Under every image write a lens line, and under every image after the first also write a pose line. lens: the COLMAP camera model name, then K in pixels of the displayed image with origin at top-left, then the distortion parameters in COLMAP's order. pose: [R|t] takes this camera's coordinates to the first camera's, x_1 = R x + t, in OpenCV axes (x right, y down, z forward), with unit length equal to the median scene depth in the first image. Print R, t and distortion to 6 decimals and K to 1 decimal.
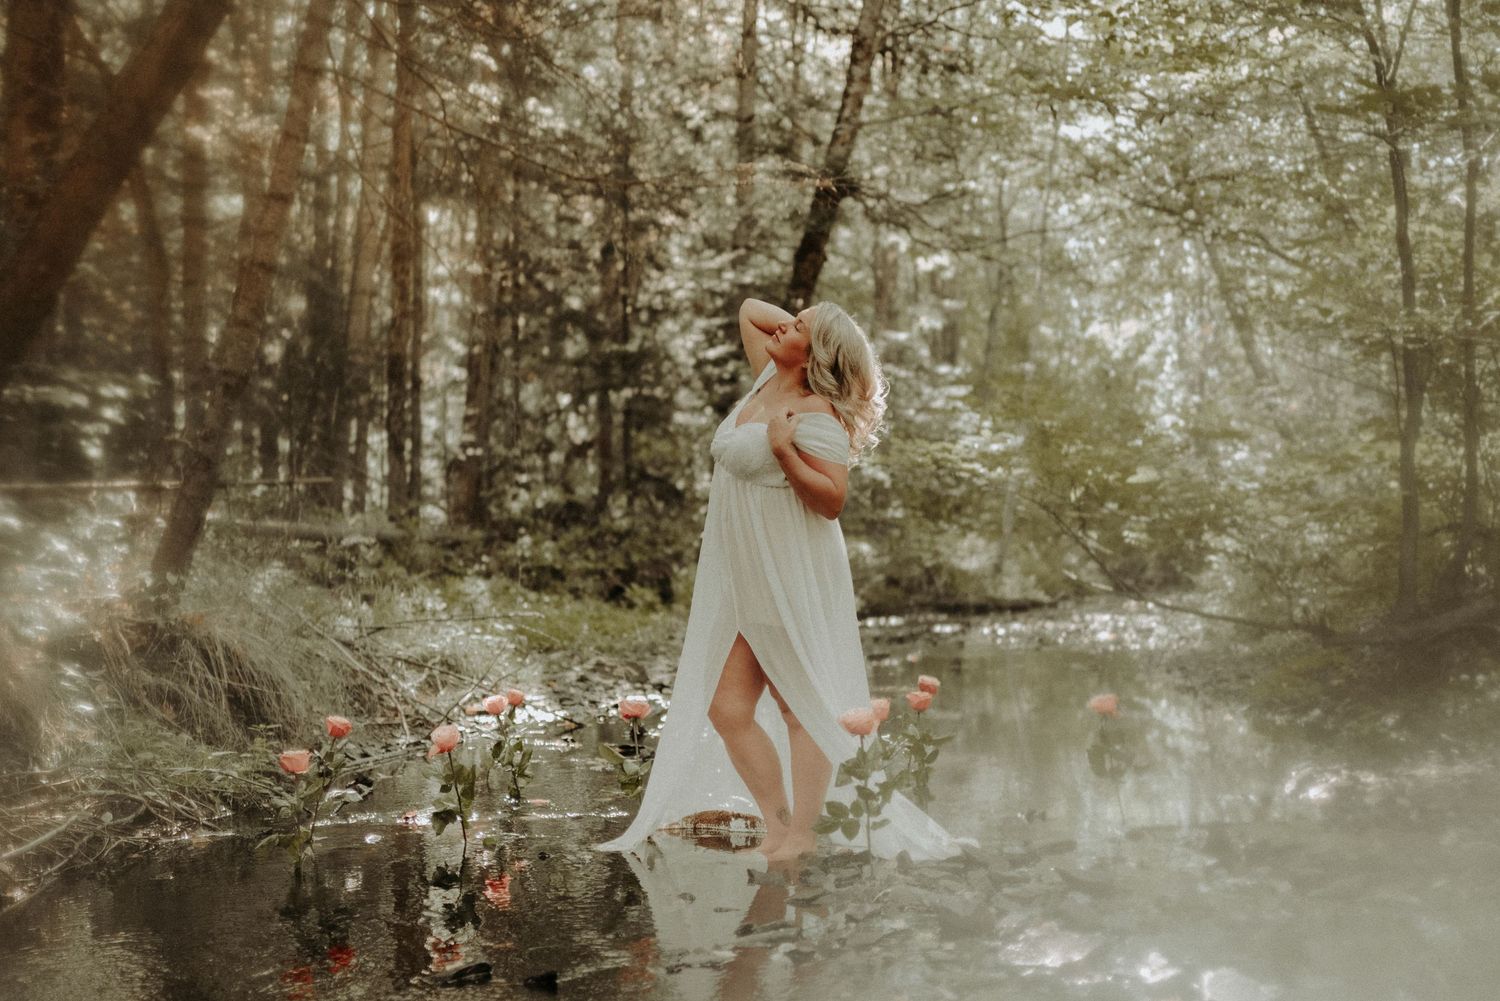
lens RADIAL K [[1578.8, 0, 750.0], [0, 1578.8, 500.5], [0, 0, 1]] dist [-0.032595, -0.024157]
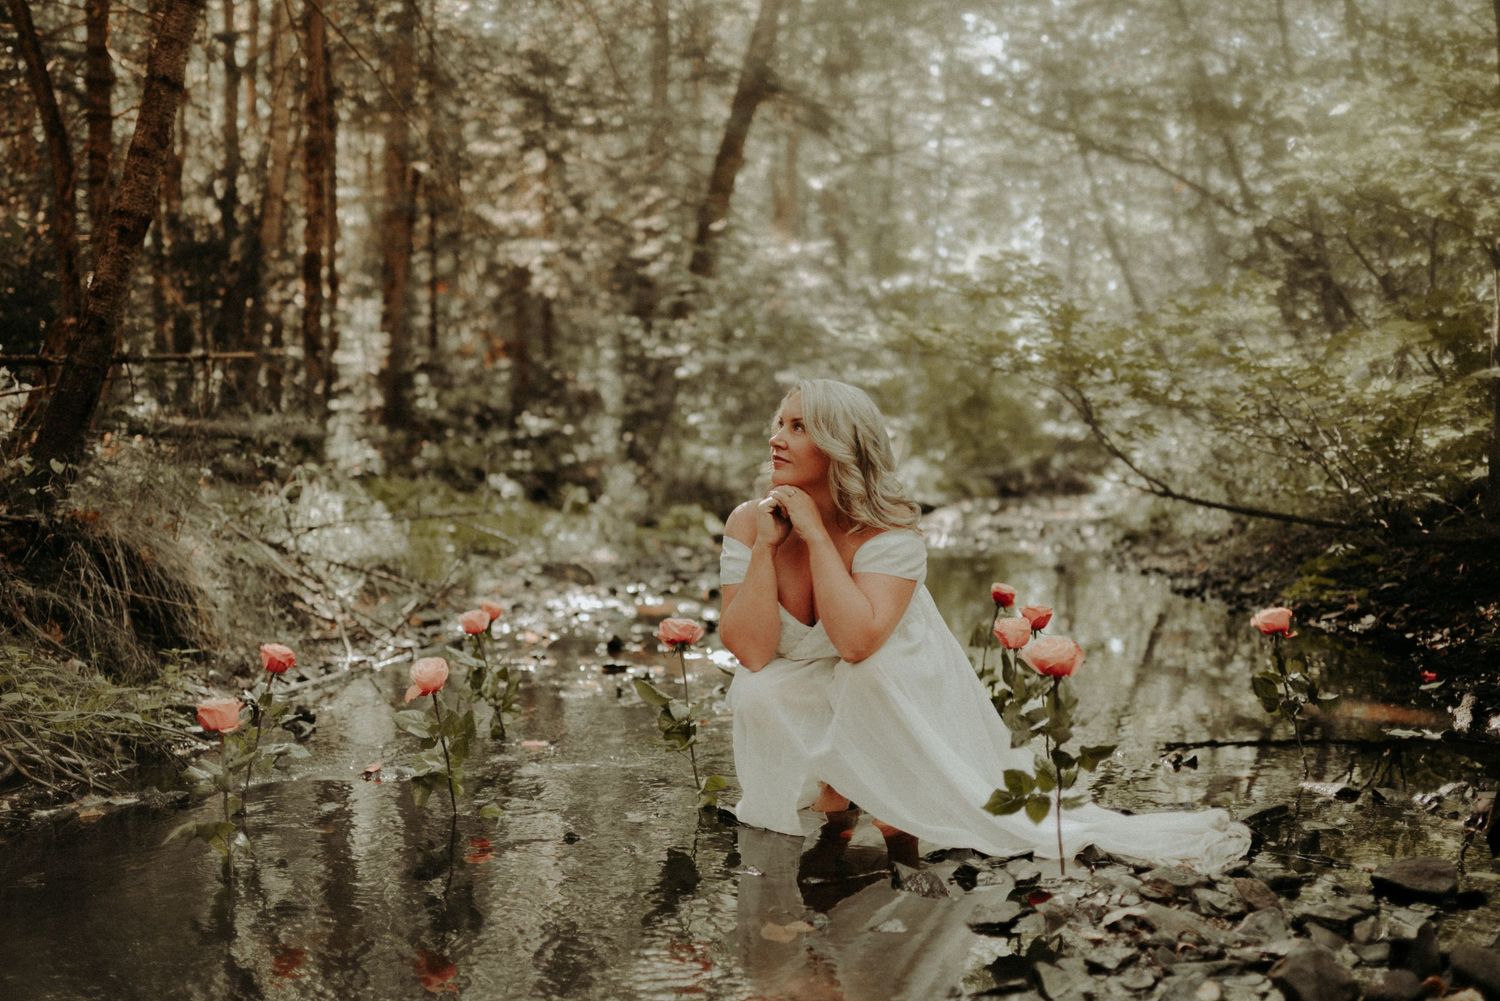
lens RADIAL K [[1490.8, 0, 750.0], [0, 1490.8, 500.5], [0, 0, 1]] dist [-0.035978, -0.004780]
pose [[0.997755, -0.000044, 0.066975, -0.065247], [-0.003973, 0.998199, 0.059854, 0.020621], [-0.066857, -0.059986, 0.995958, 0.221951]]
